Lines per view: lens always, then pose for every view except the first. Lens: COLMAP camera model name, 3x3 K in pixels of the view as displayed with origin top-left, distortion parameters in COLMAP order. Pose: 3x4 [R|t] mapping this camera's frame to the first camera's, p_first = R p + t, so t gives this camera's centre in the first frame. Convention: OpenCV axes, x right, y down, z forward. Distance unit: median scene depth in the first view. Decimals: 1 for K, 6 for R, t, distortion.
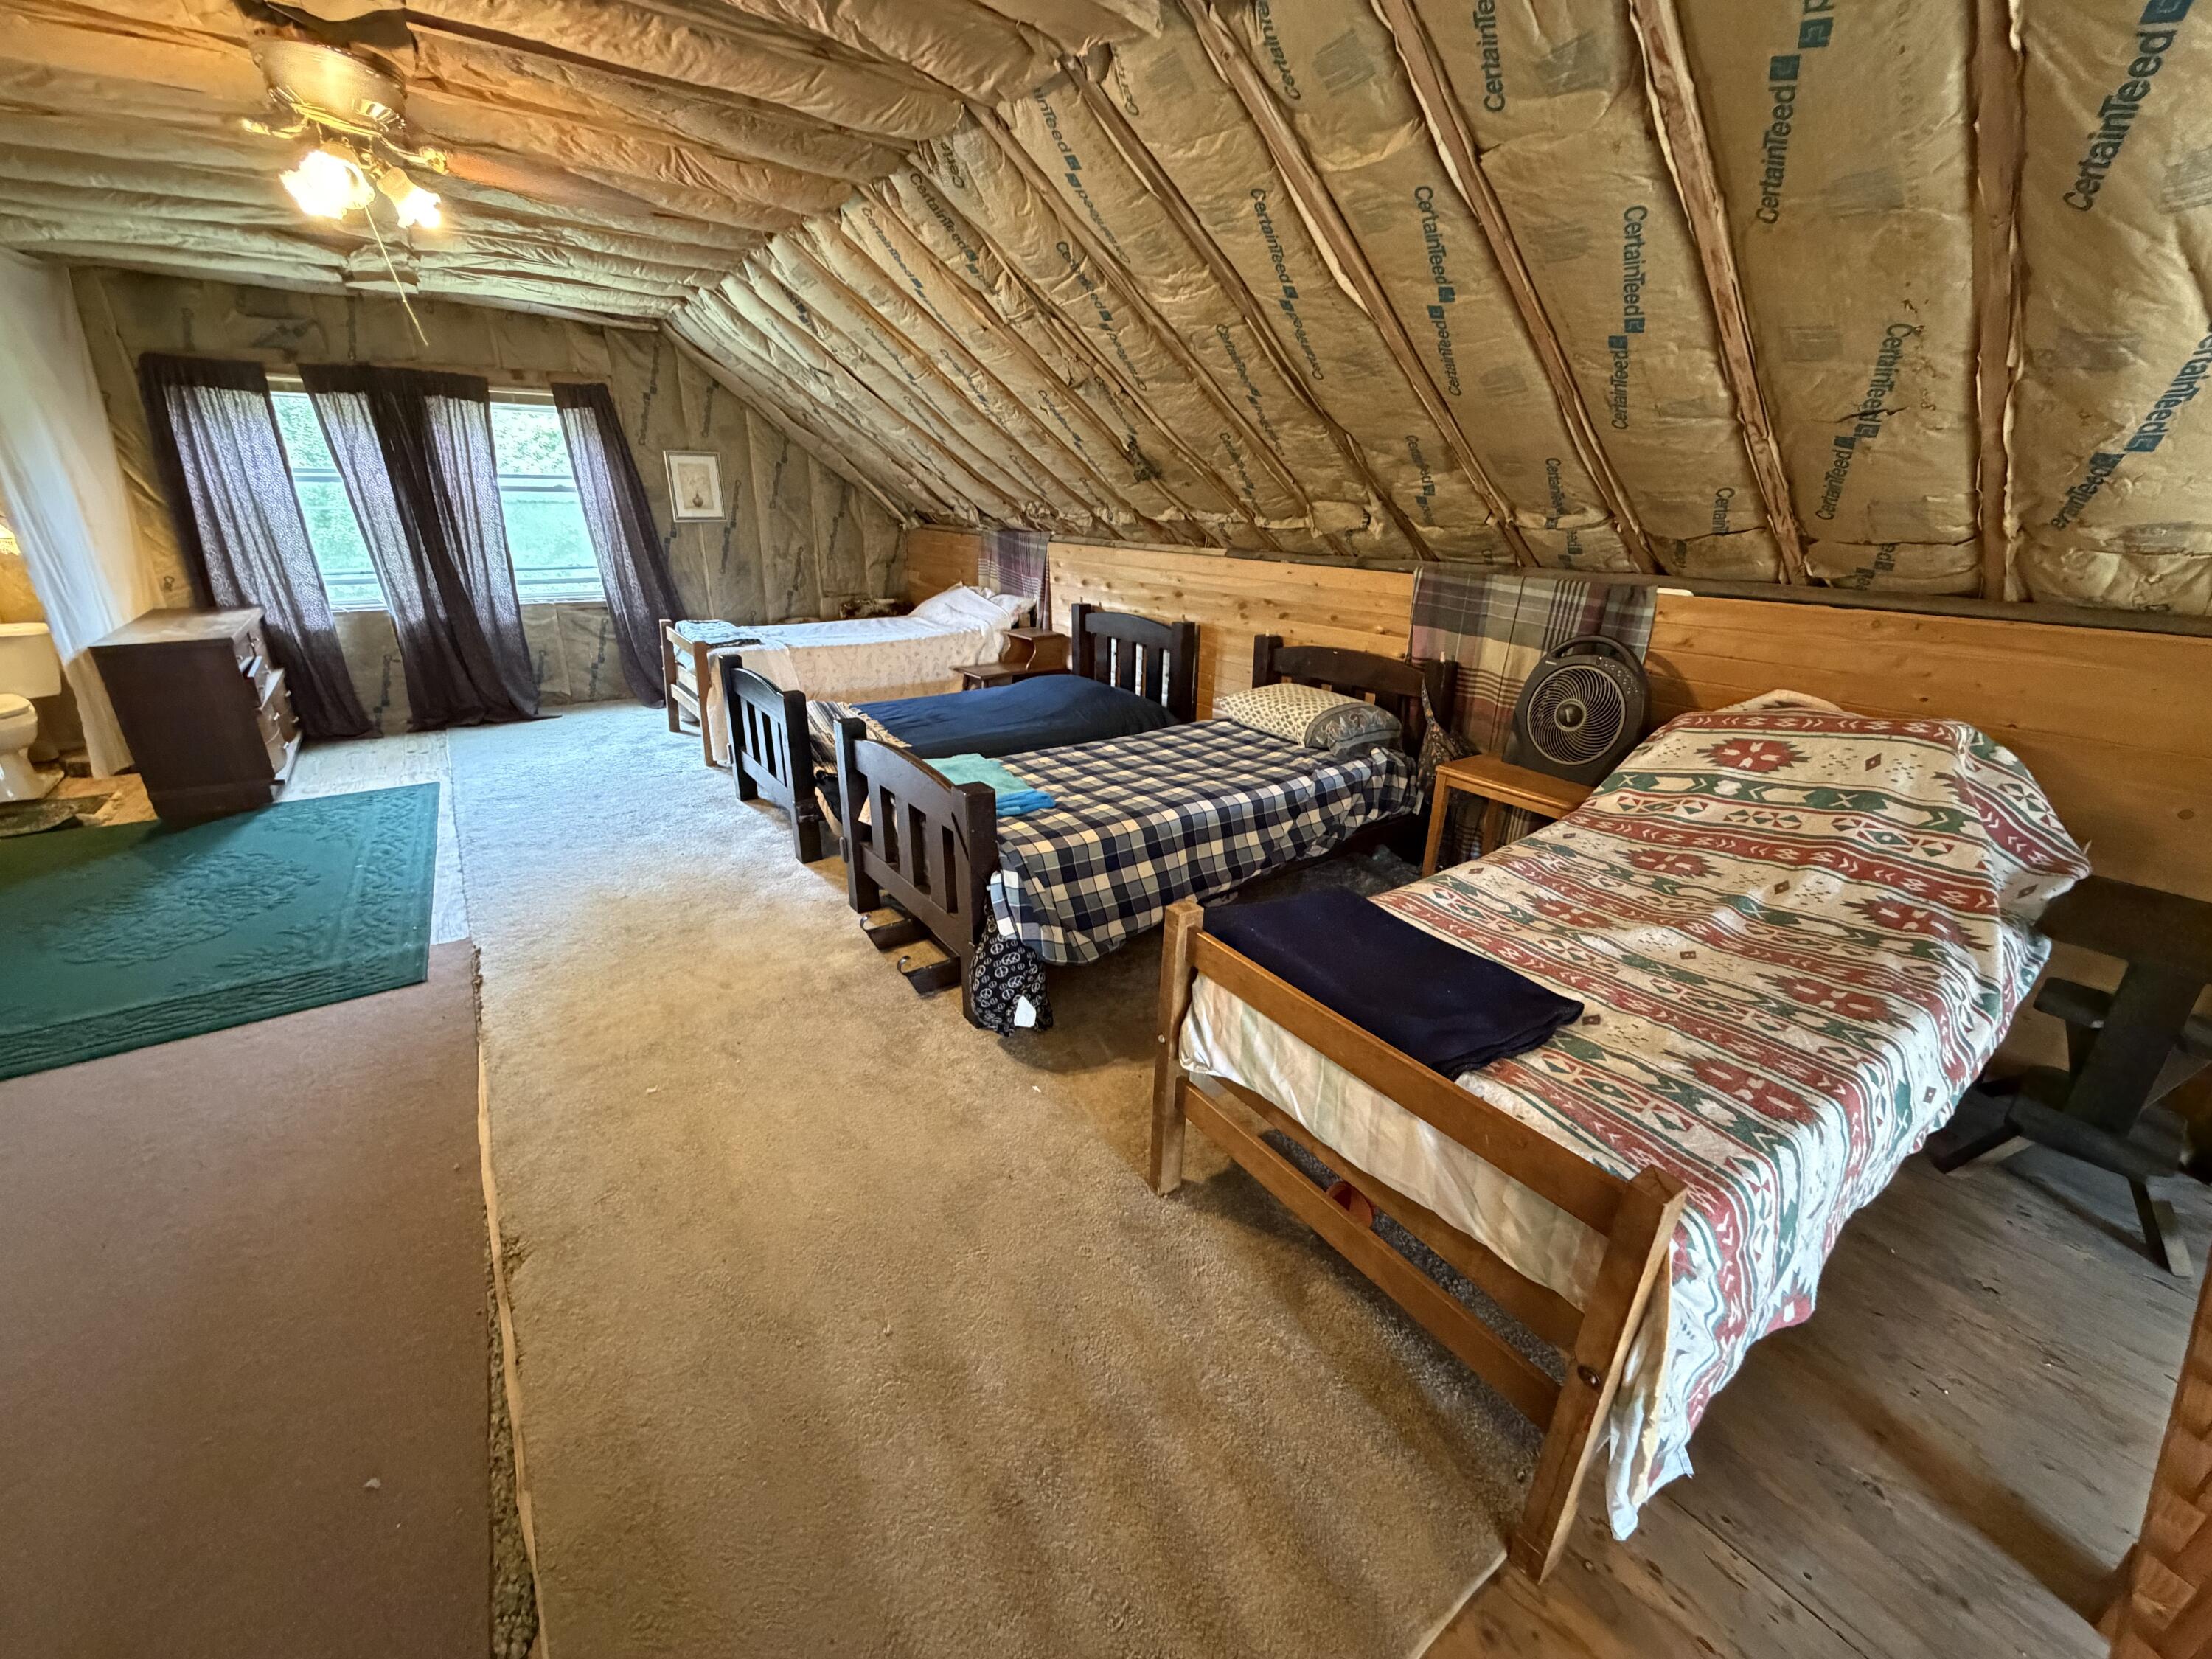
lens RADIAL K [[886.0, 0, 1096.3], [0, 886.0, 833.3], [0, 0, 1]] dist [0.002497, -0.000338]
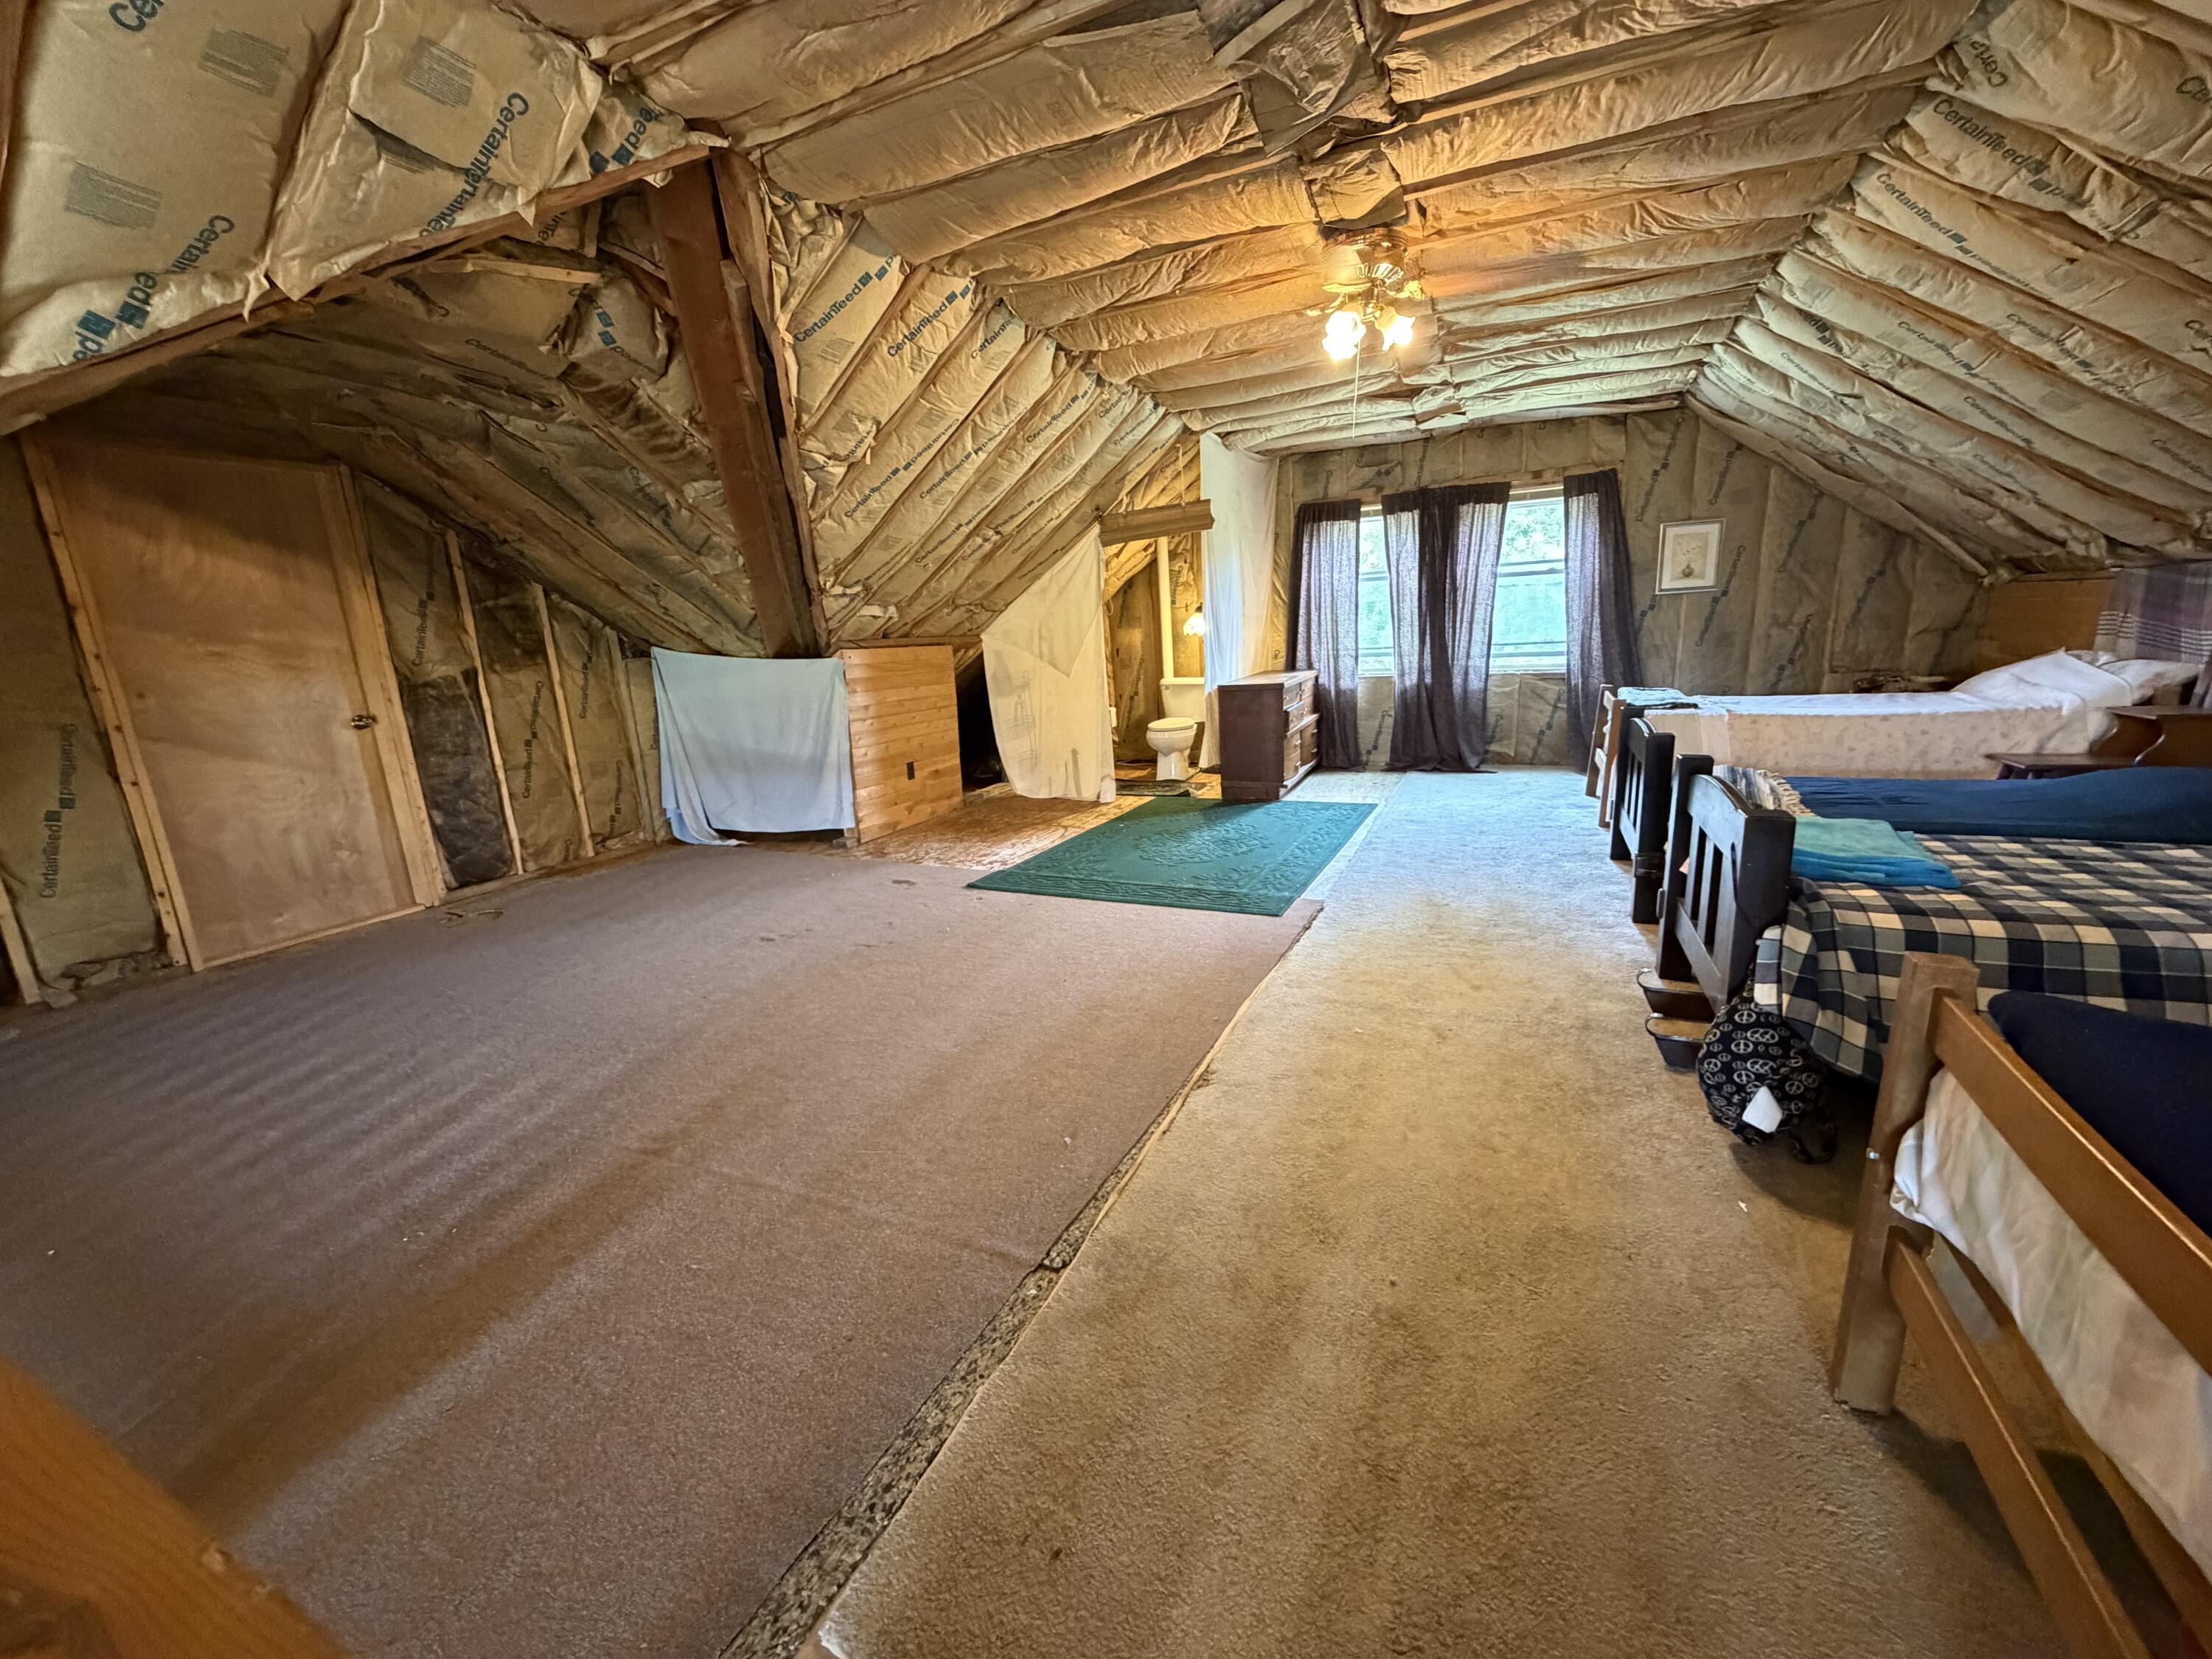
lens RADIAL K [[886.0, 0, 1096.3], [0, 886.0, 833.3], [0, 0, 1]] dist [0.002497, -0.000338]
pose [[0.492526, 0.152459, -0.856840, 0.128851], [-0.257822, 0.965903, 0.023664, 0.052447], [0.831231, 0.209257, 0.515040, 0.044305]]
